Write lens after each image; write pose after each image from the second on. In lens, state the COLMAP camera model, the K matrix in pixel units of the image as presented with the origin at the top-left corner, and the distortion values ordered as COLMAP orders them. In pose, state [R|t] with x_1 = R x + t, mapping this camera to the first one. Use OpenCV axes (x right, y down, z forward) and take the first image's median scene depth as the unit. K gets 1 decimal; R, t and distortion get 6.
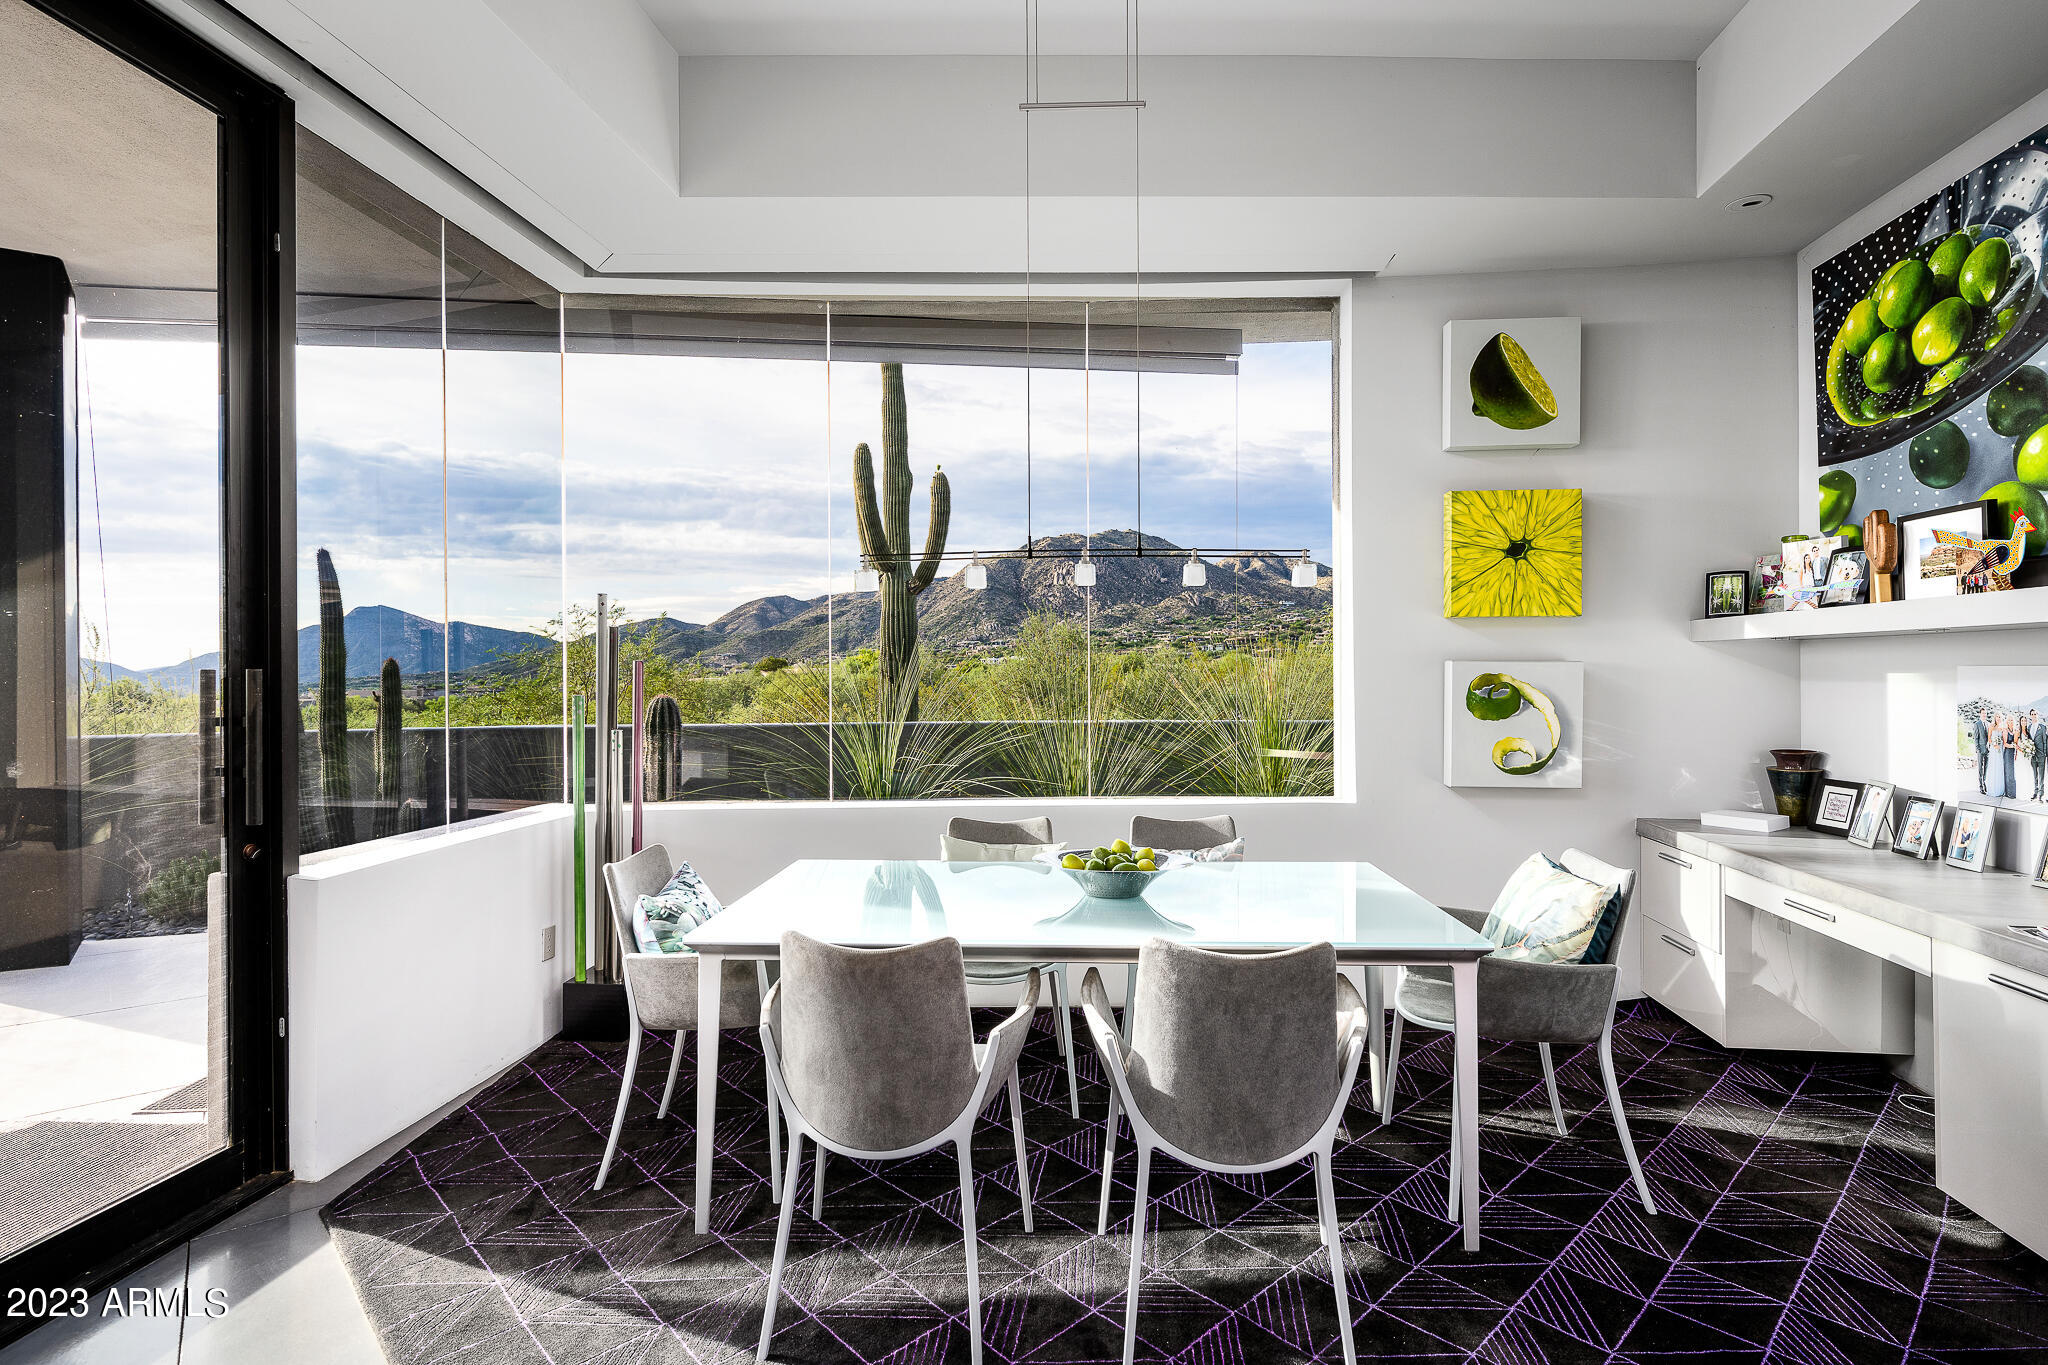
lens RADIAL K [[1002.5, 0, 1020.9], [0, 1002.5, 677.1], [0, 0, 1]] dist [-0.001878, -0.001102]
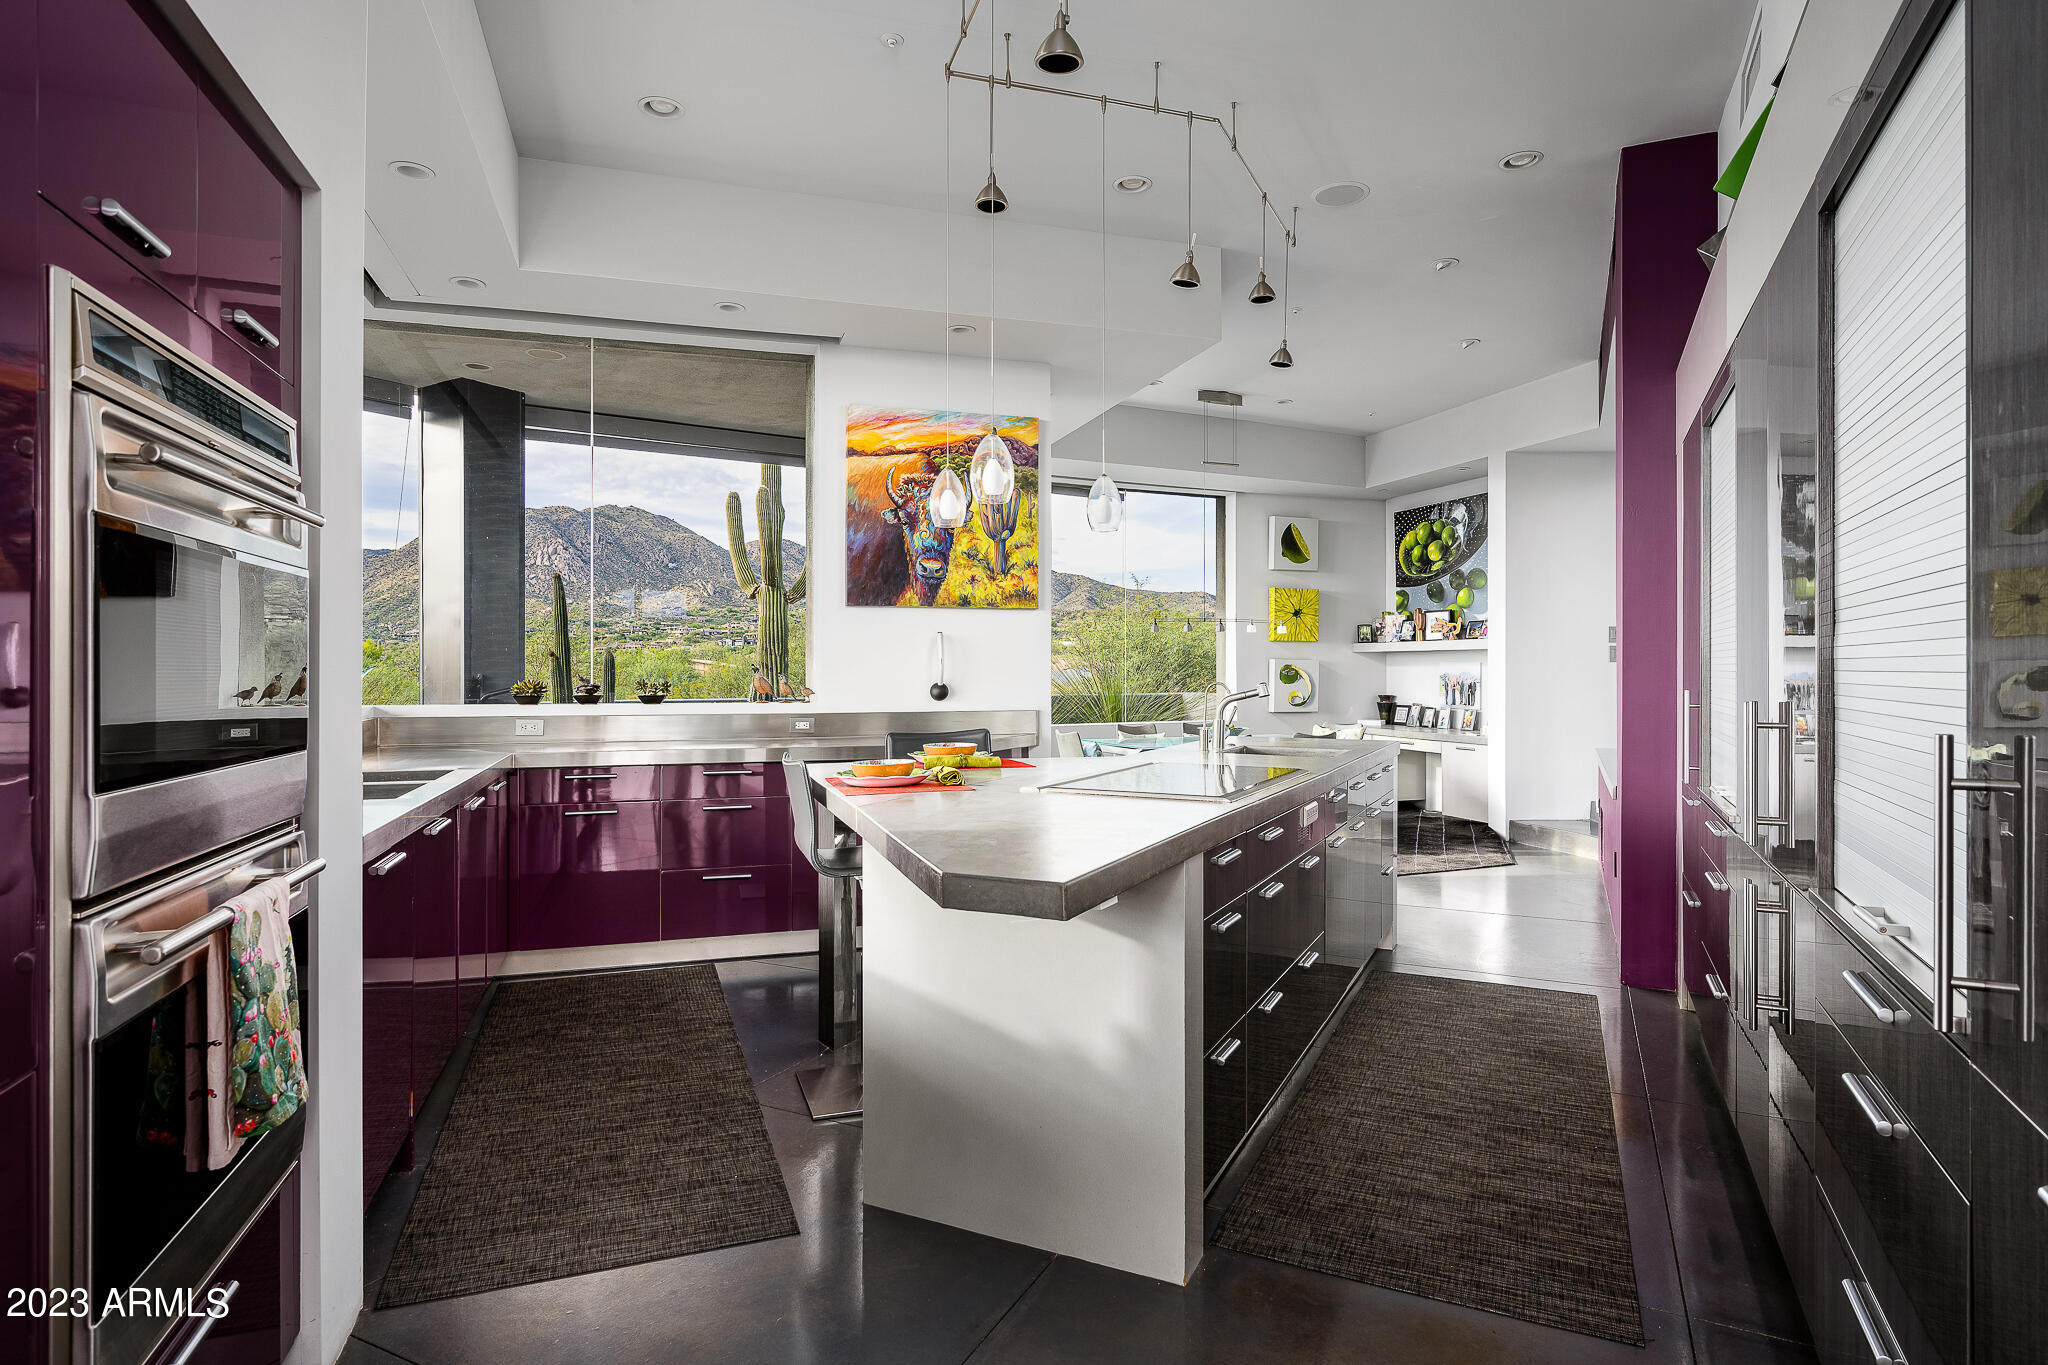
lens RADIAL K [[1088.9, 0, 1025.1], [0, 1088.9, 674.5], [0, 0, 1]] dist [0.004574, 0.003508]
pose [[0.897254, 0.002630, 0.441507, -1.477338], [-0.002388, 0.999997, -0.001103, 0.029276], [-0.441508, -0.000065, 0.897257, -1.258769]]
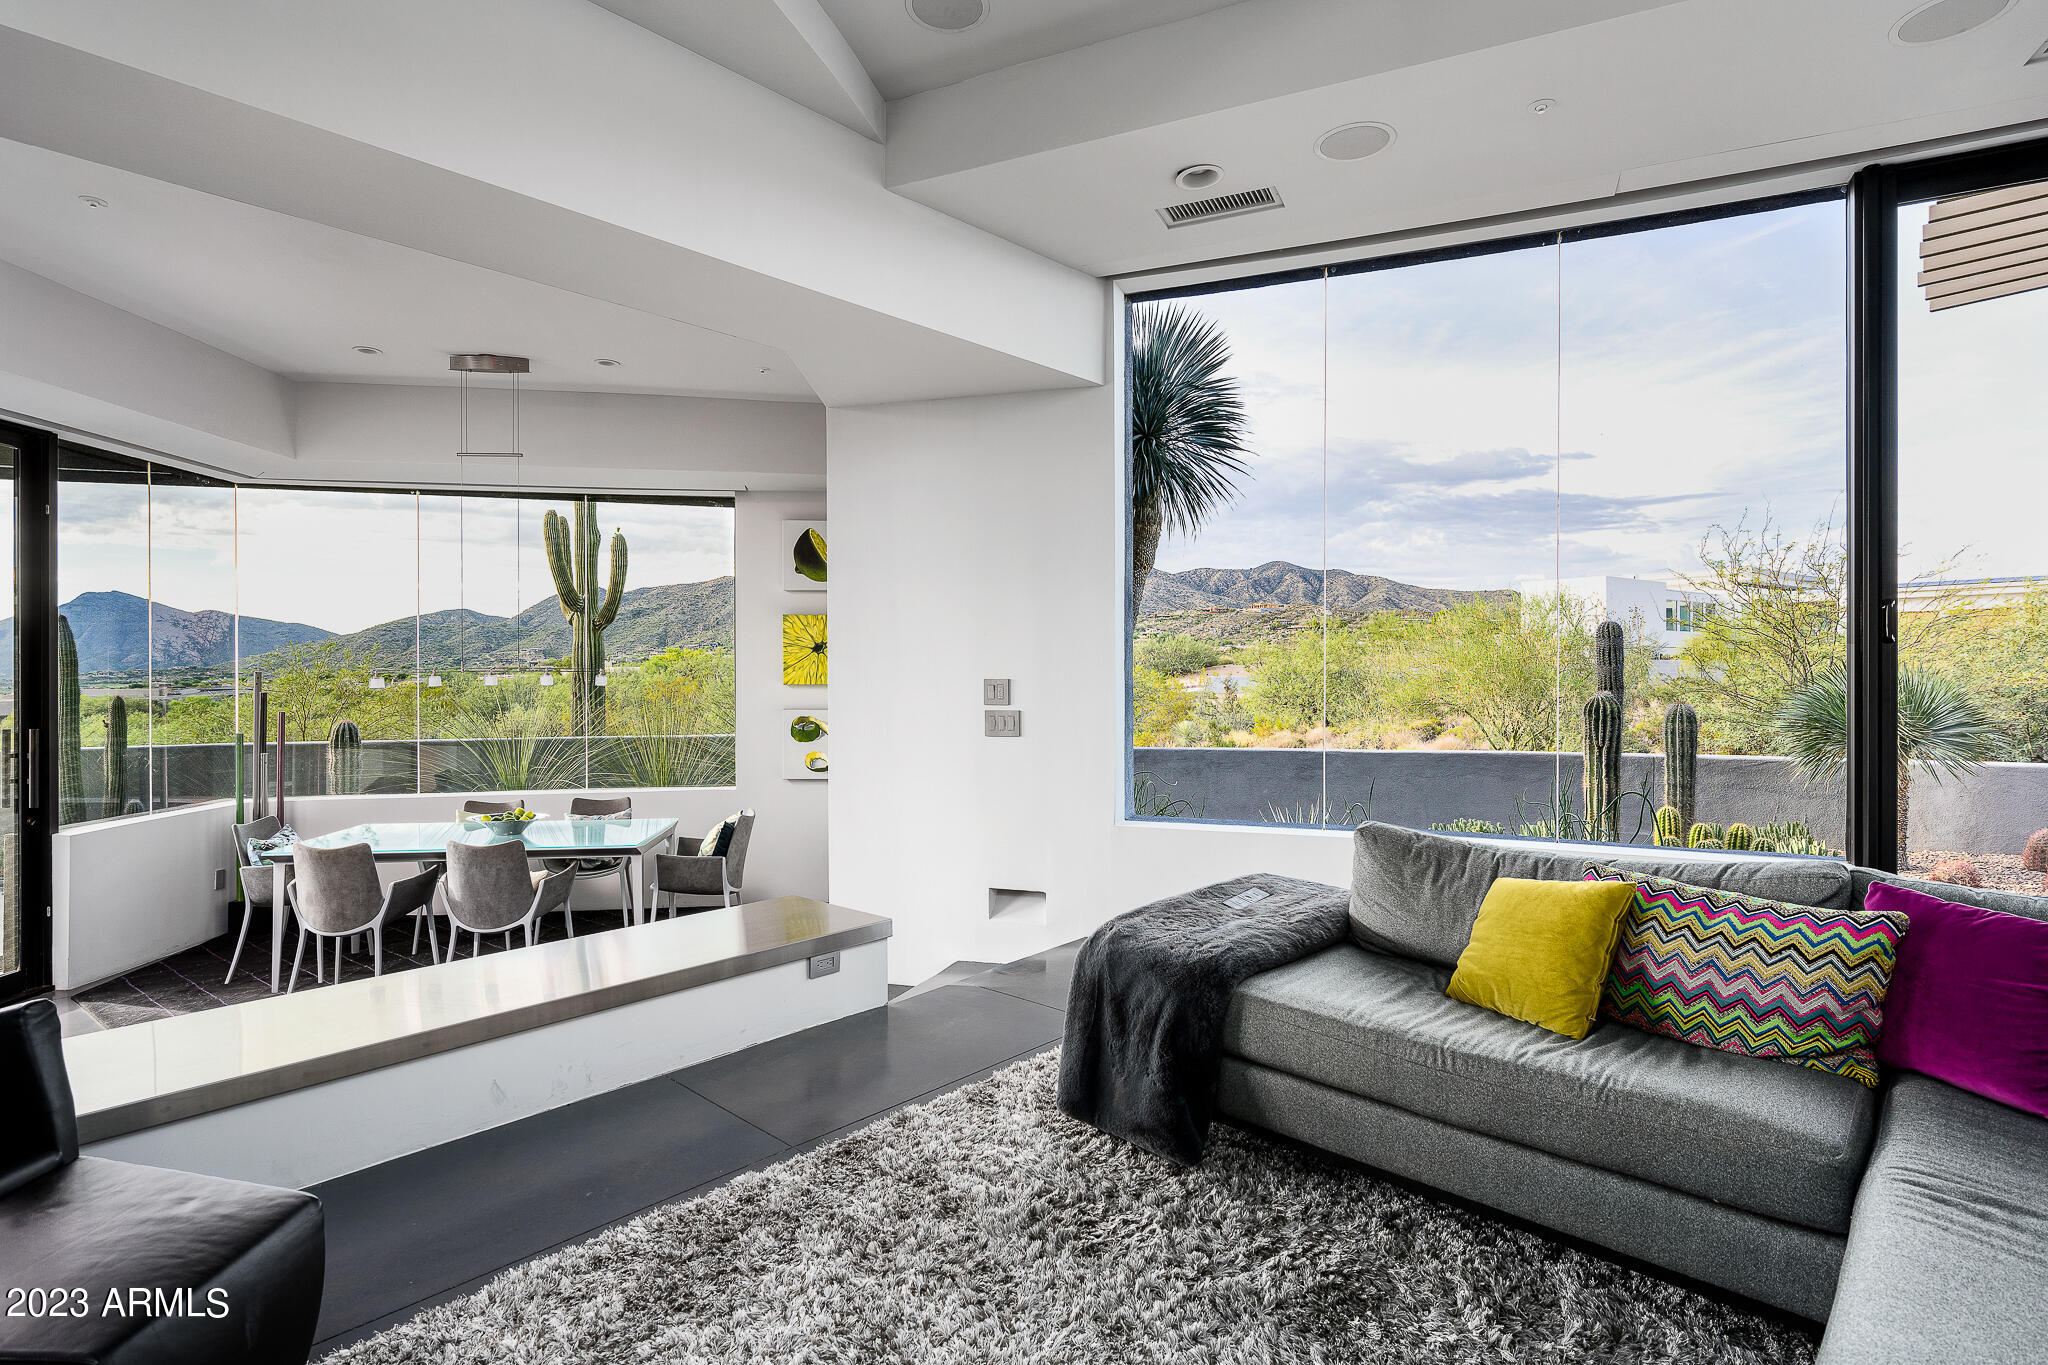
lens RADIAL K [[1002.5, 0, 1024.7], [0, 1002.5, 673.5], [0, 0, 1]] dist [-0.001878, -0.001102]
pose [[0.985295, 0.001690, 0.170853, 0.653104], [-0.001570, 0.999998, -0.000836, -0.094245], [-0.170854, 0.000556, 0.985296, -1.010530]]
